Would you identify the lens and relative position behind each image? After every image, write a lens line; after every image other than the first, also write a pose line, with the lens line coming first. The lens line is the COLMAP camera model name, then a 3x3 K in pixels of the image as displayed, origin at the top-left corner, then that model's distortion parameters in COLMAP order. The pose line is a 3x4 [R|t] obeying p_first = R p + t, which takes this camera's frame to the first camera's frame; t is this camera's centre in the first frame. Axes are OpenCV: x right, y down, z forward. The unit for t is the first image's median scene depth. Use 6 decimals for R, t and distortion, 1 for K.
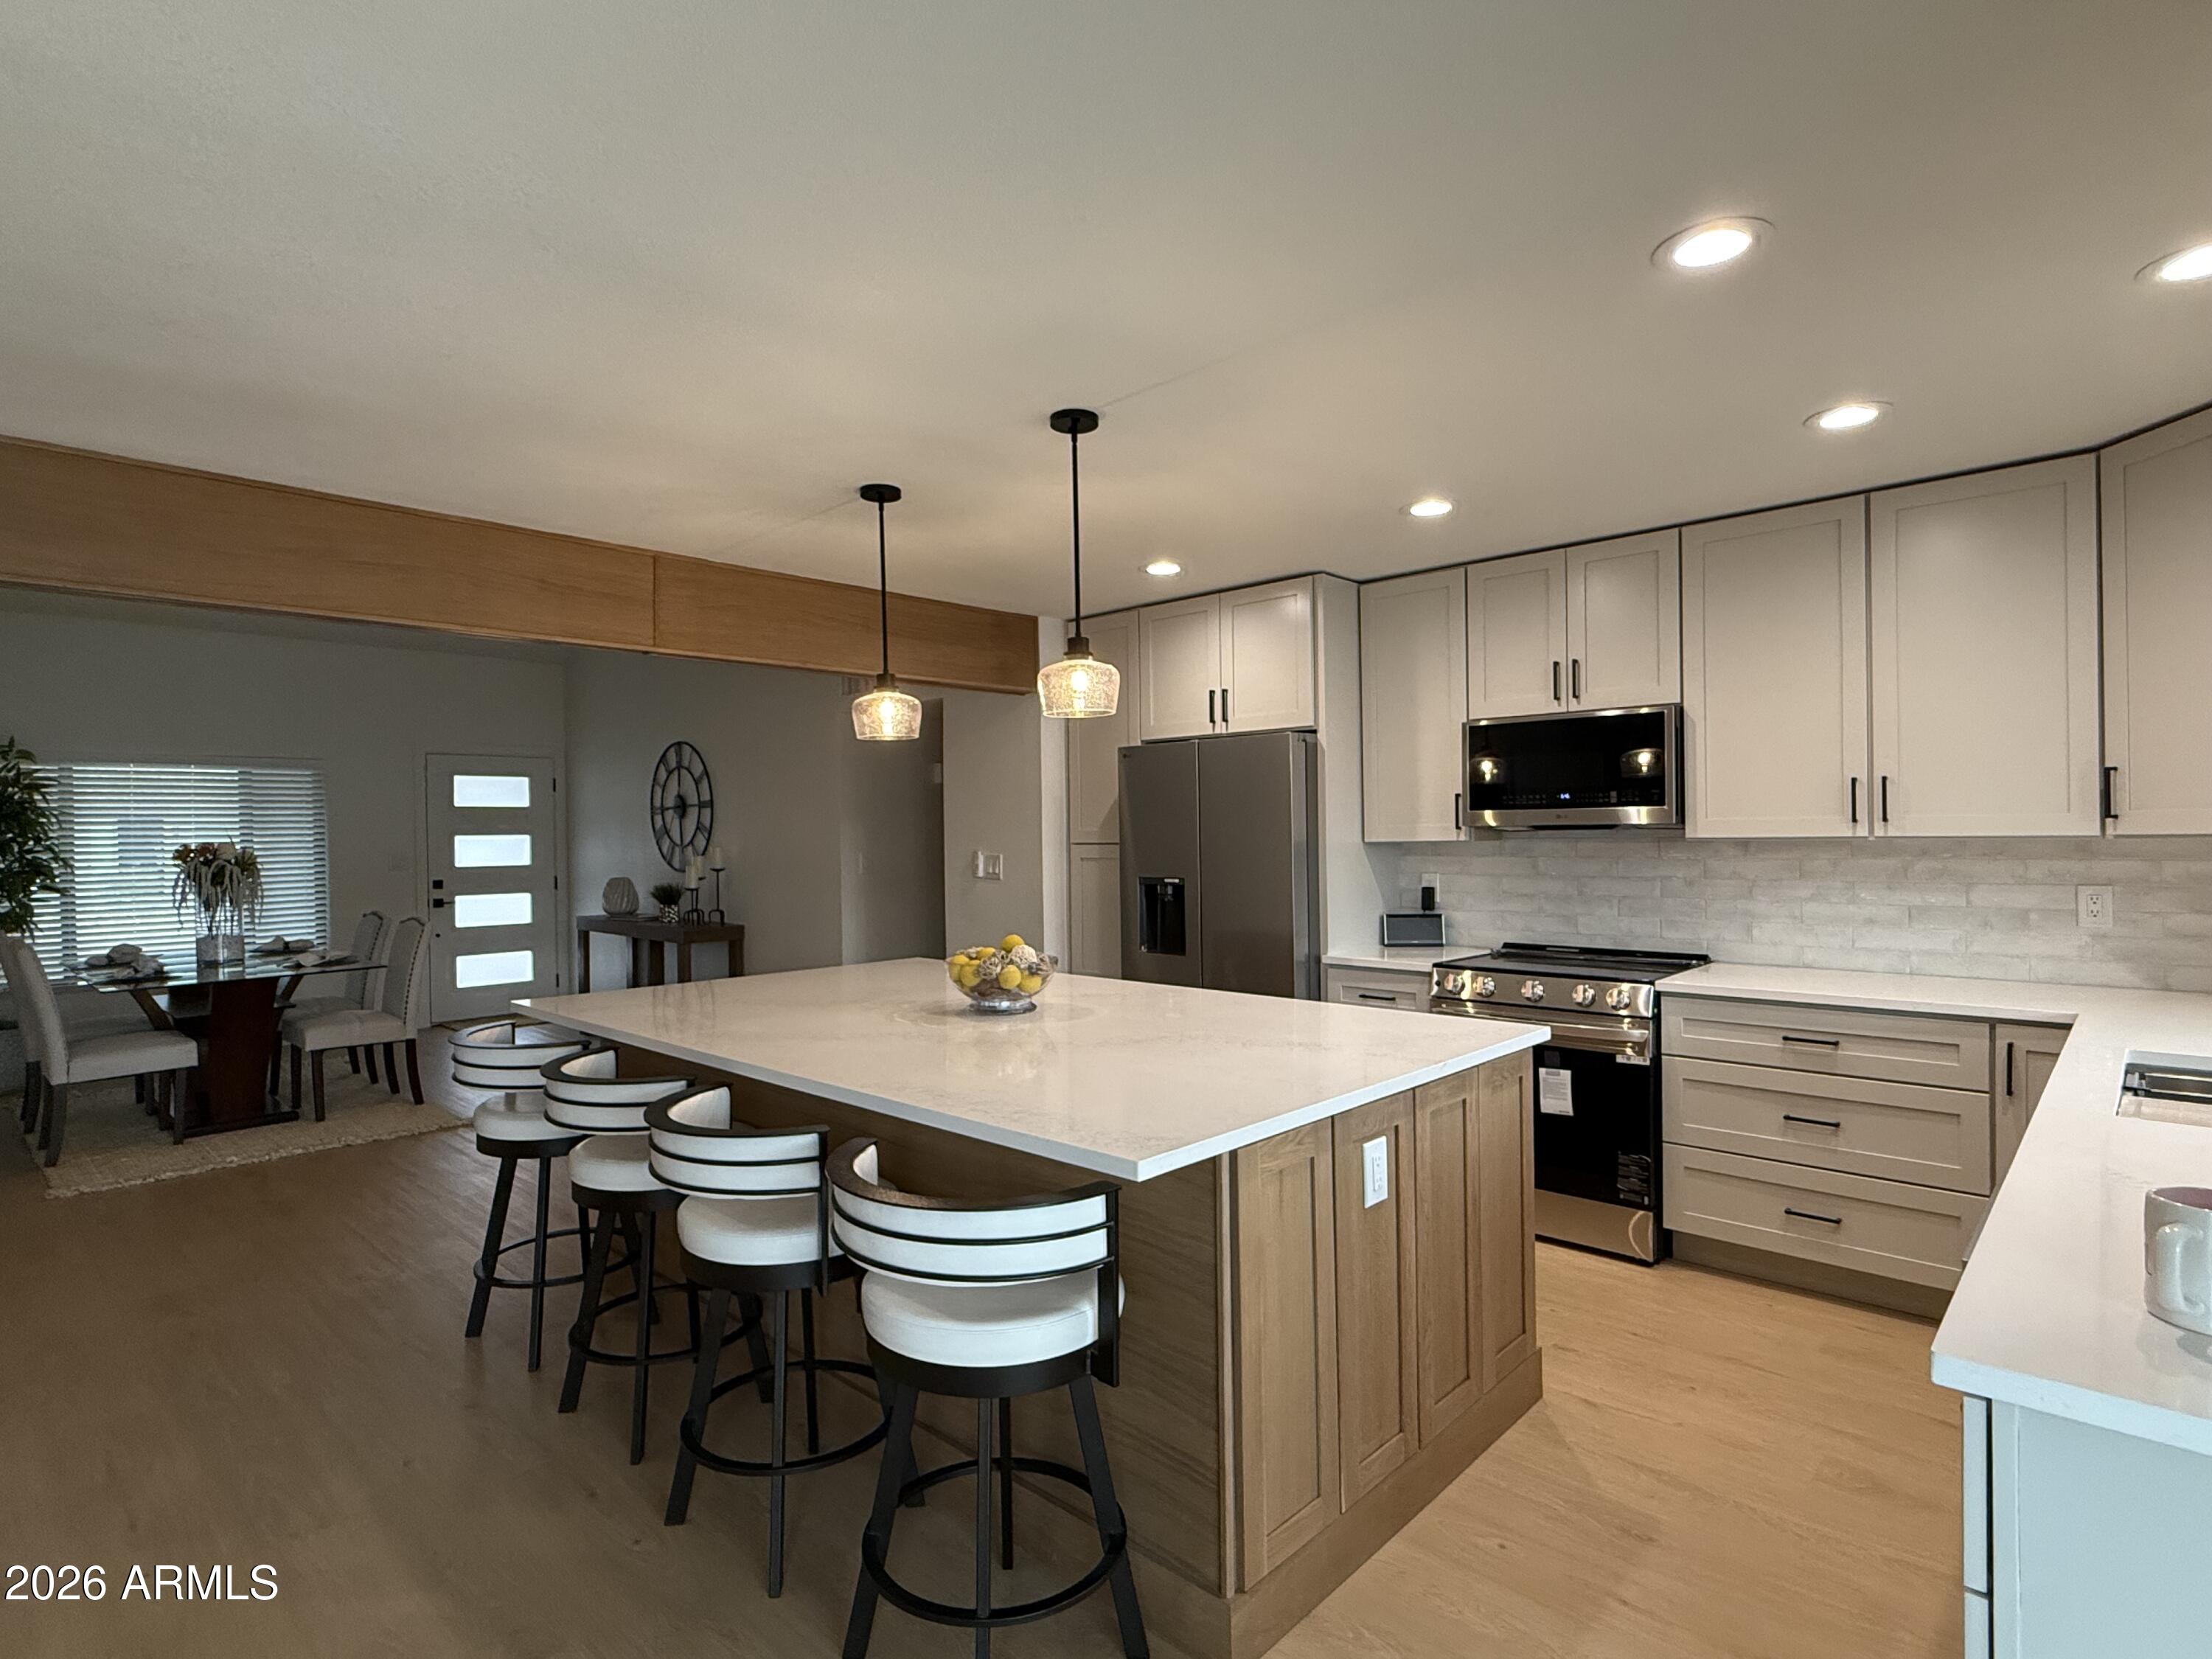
lens RADIAL K [[1154.3, 0, 1114.4], [0, 1154.3, 840.3], [0, 0, 1]] dist [0.005655, 0.003945]
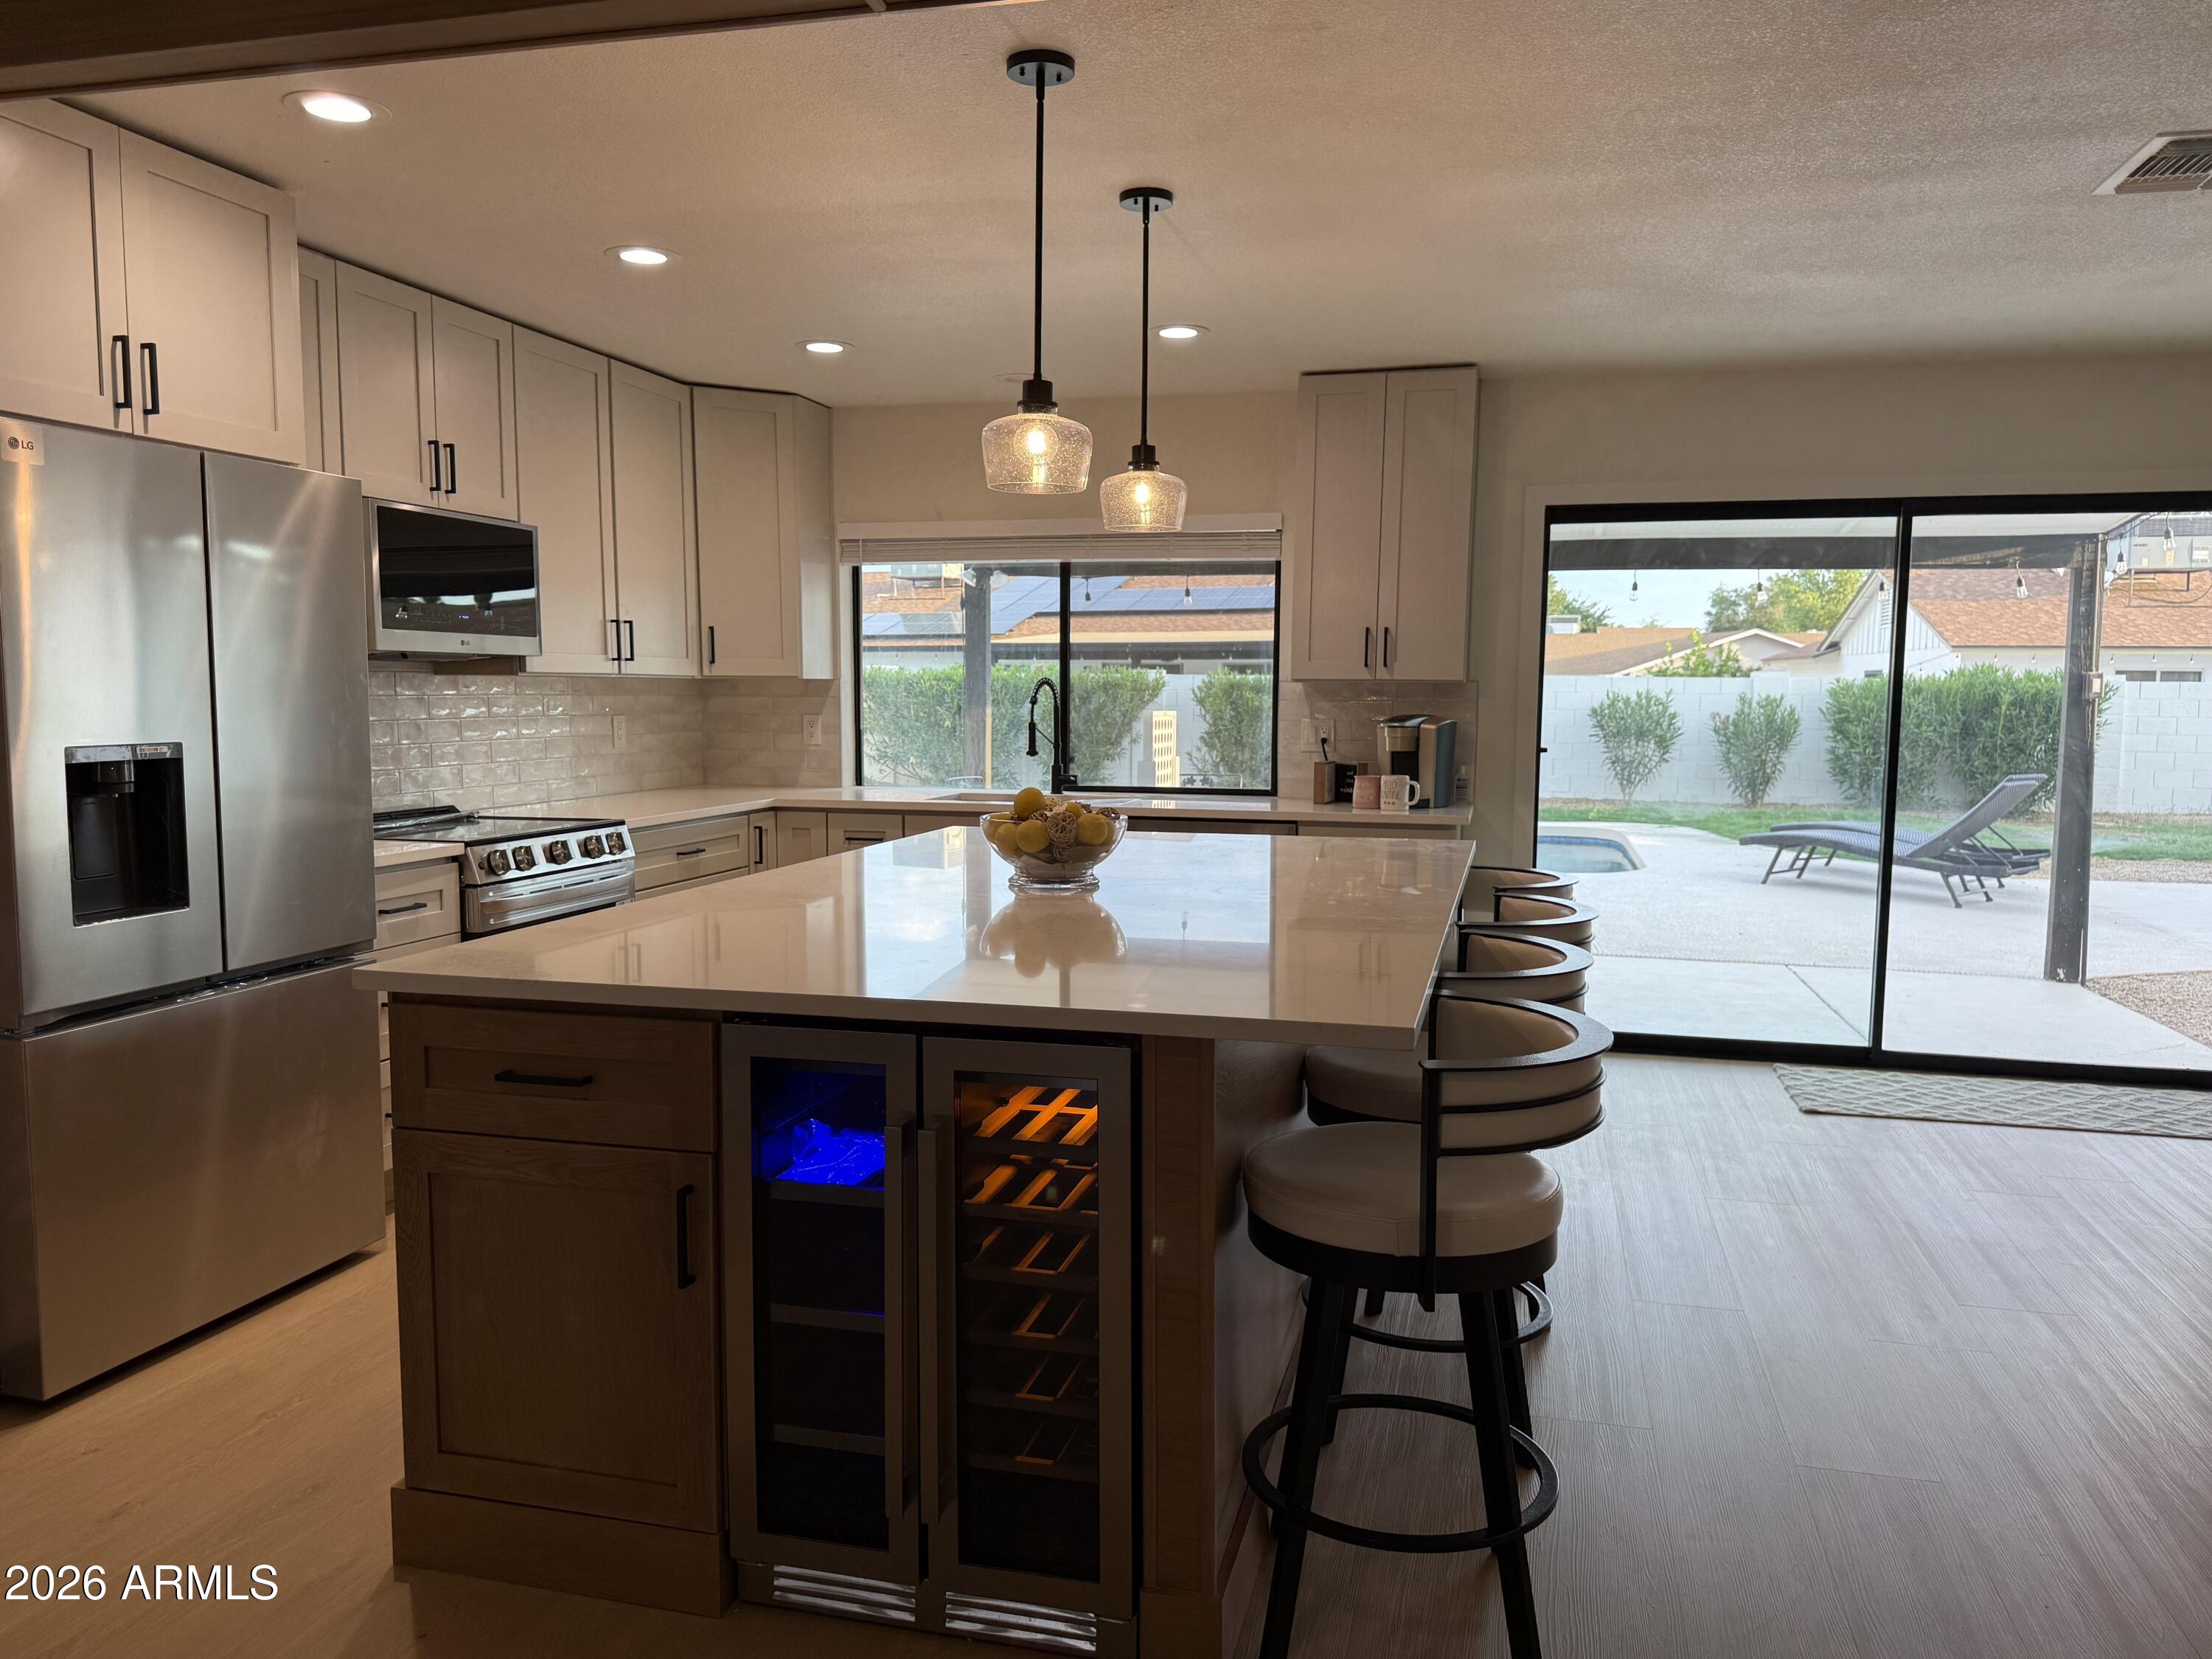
lens RADIAL K [[1596.5, 0, 1104.4], [0, 1596.5, 858.6], [0, 0, 1]] dist [0.073022, -0.097012]
pose [[-0.478419, -0.085115, 0.873997, -0.443857], [0.004081, 0.995065, 0.099139, 0.010183], [-0.878122, 0.050997, -0.475711, 0.624367]]
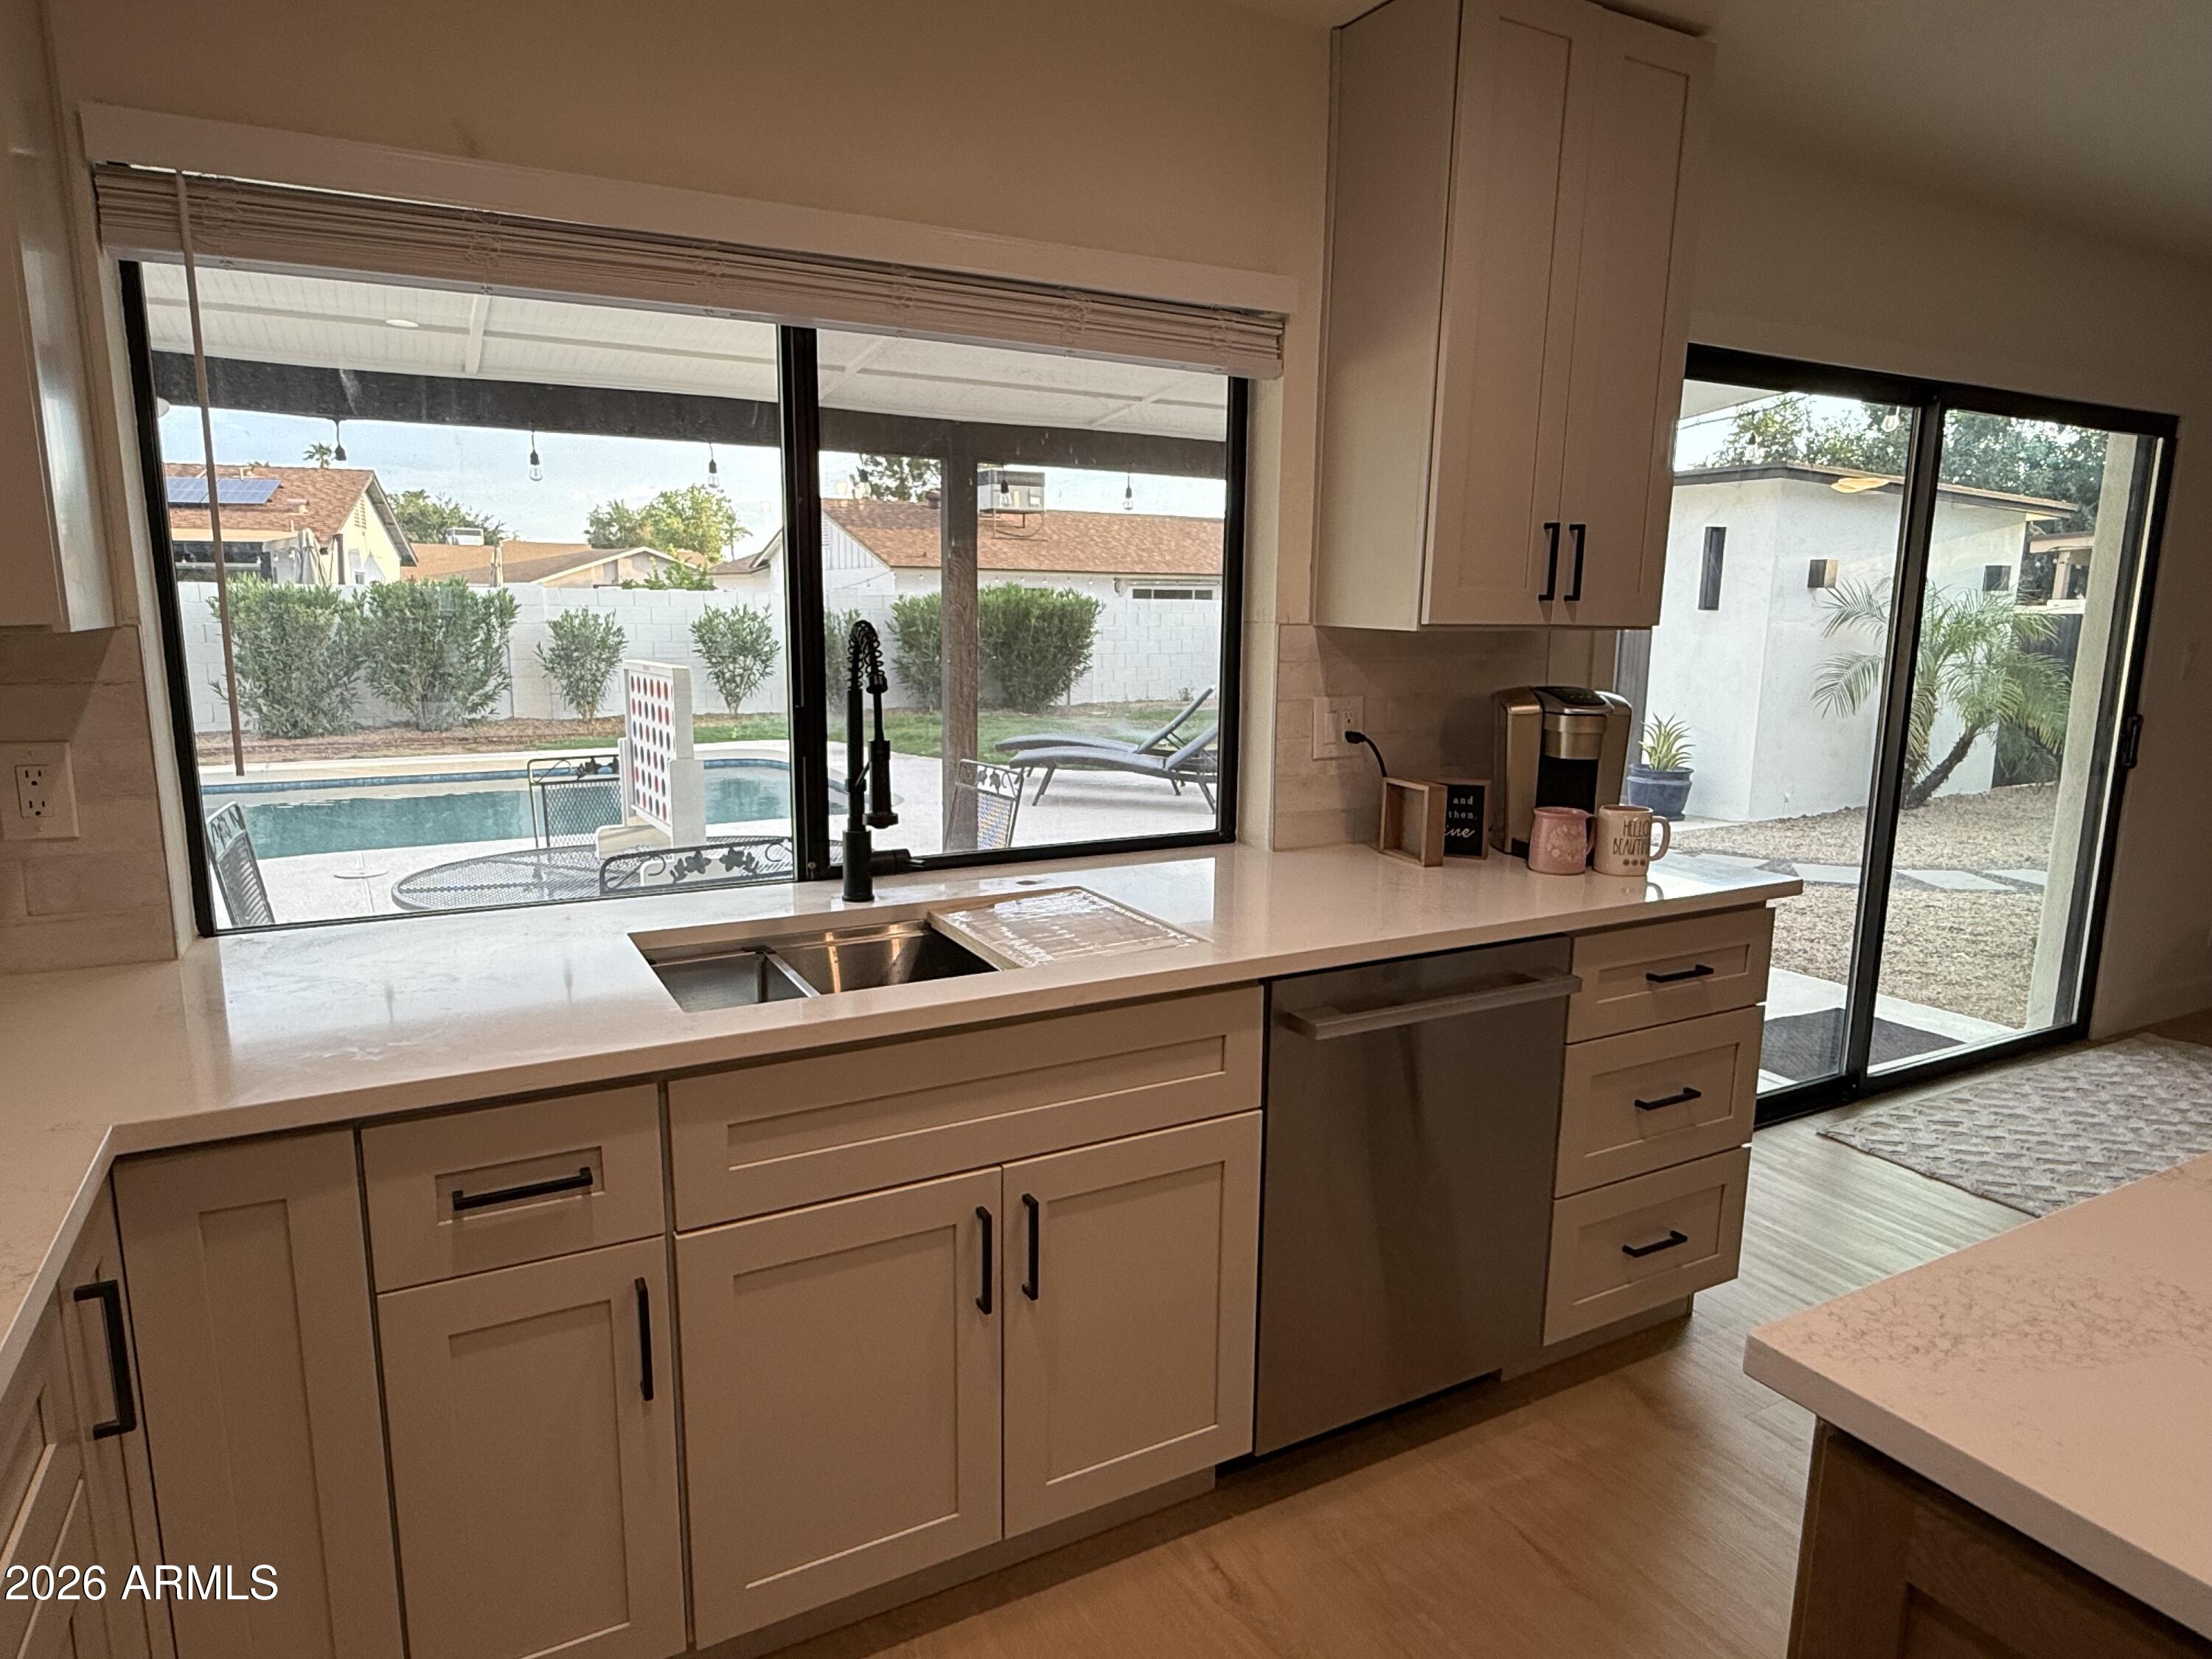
lens RADIAL K [[1308.2, 0, 1094.4], [0, 1308.2, 836.3], [0, 0, 1]] dist [0.004826, 0.000952]
pose [[-0.947630, -0.053756, 0.314815, 0.160742], [0.003277, 0.984044, 0.177893, -0.005148], [-0.319355, 0.169609, -0.932333, 0.496197]]
